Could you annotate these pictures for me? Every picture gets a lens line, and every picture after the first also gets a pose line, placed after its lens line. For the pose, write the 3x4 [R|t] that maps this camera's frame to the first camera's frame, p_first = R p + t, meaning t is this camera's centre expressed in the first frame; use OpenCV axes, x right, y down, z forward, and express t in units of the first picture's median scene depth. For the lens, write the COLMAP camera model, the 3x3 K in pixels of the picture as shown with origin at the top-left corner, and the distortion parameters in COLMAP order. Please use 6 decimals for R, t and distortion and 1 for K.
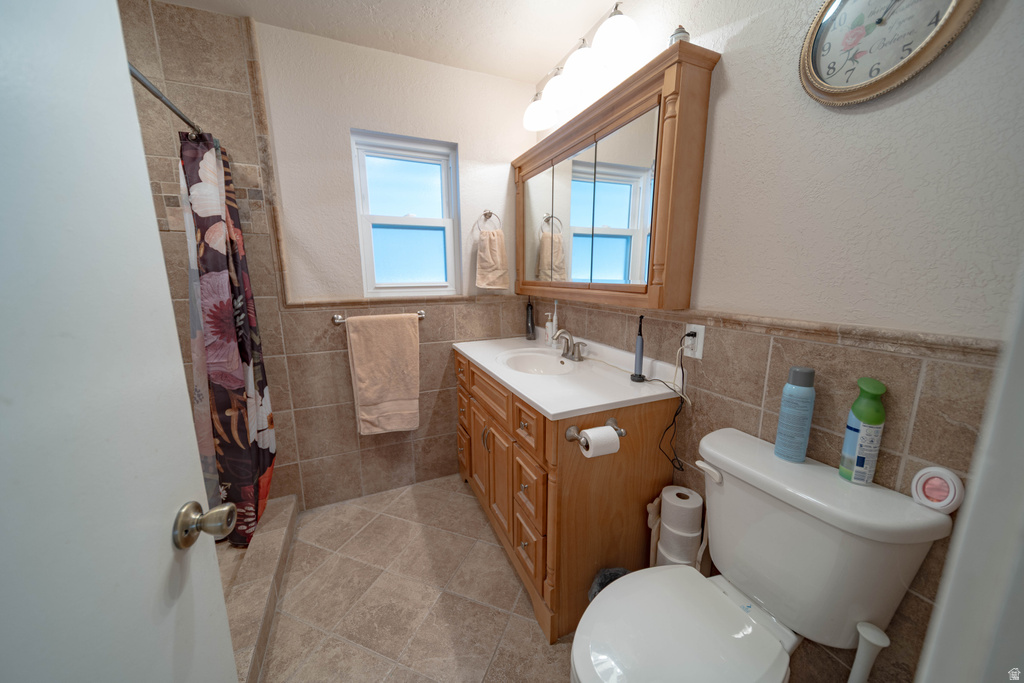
lens RADIAL K [[354.3, 0, 511.4], [0, 354.3, 339.2], [0, 0, 1]] dist [0.013721, -0.003630]
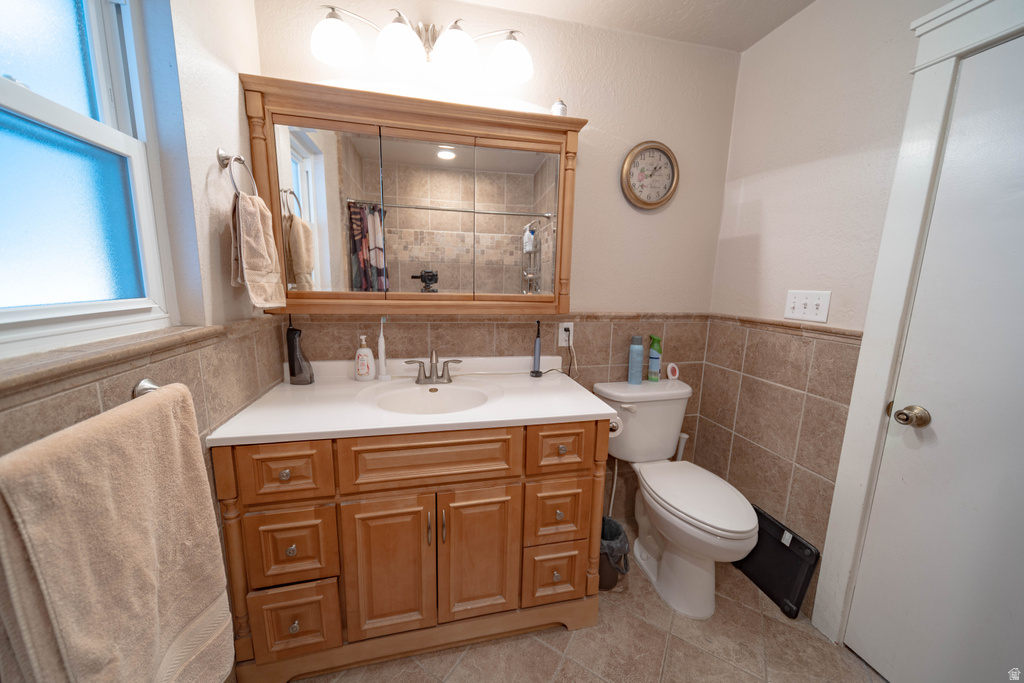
lens RADIAL K [[354.3, 0, 511.4], [0, 354.3, 339.2], [0, 0, 1]] dist [0.013721, -0.003630]
pose [[0.187123, -0.148785, 0.971004, -0.767717], [0.154065, 0.980676, 0.120577, -0.154570], [-0.970180, 0.127035, 0.206430, 0.807924]]
